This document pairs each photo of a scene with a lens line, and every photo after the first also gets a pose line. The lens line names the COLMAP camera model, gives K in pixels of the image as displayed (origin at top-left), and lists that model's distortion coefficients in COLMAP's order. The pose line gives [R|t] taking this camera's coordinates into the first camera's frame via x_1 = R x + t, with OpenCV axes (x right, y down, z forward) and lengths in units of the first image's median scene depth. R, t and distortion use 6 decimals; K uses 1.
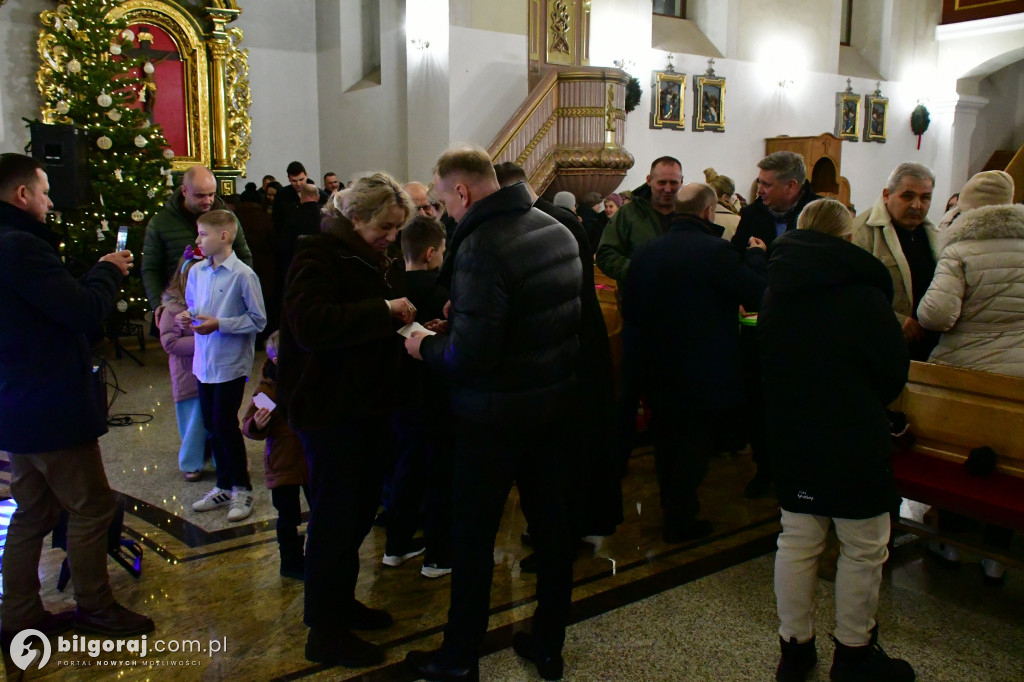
lens RADIAL K [[902.4, 0, 512.0], [0, 902.4, 341.0], [0, 0, 1]] dist [-0.019045, 0.011730]
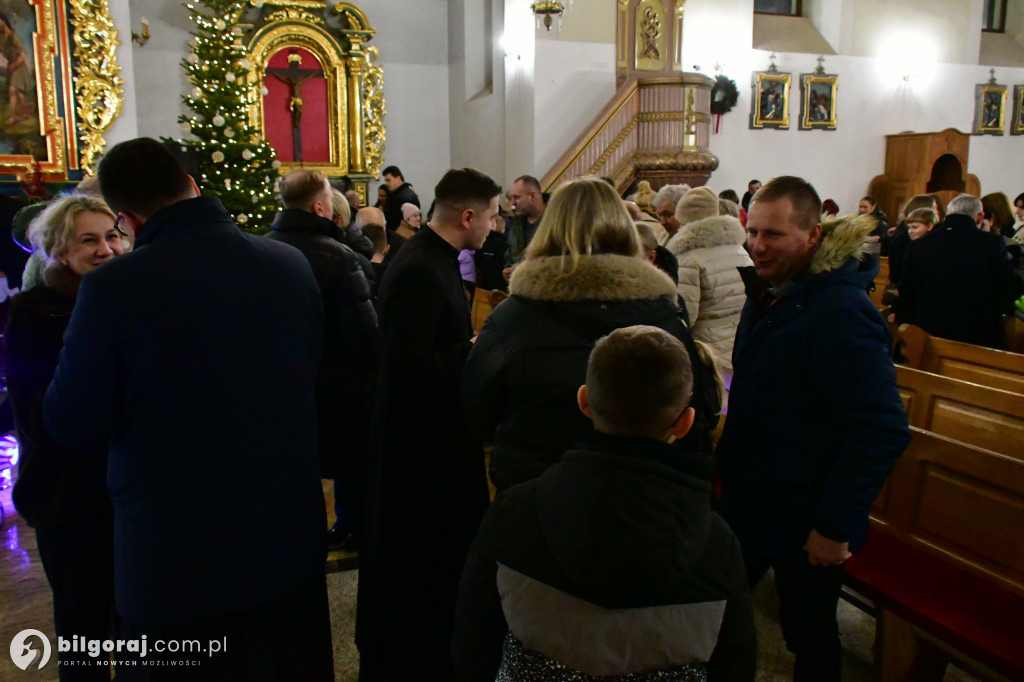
lens RADIAL K [[902.4, 0, 512.0], [0, 902.4, 341.0], [0, 0, 1]] dist [-0.019045, 0.011730]
pose [[0.969883, 0.033411, -0.241267, 0.145128], [-0.031648, 0.999437, 0.011180, -0.001789], [0.241505, -0.003207, 0.970394, -0.040983]]
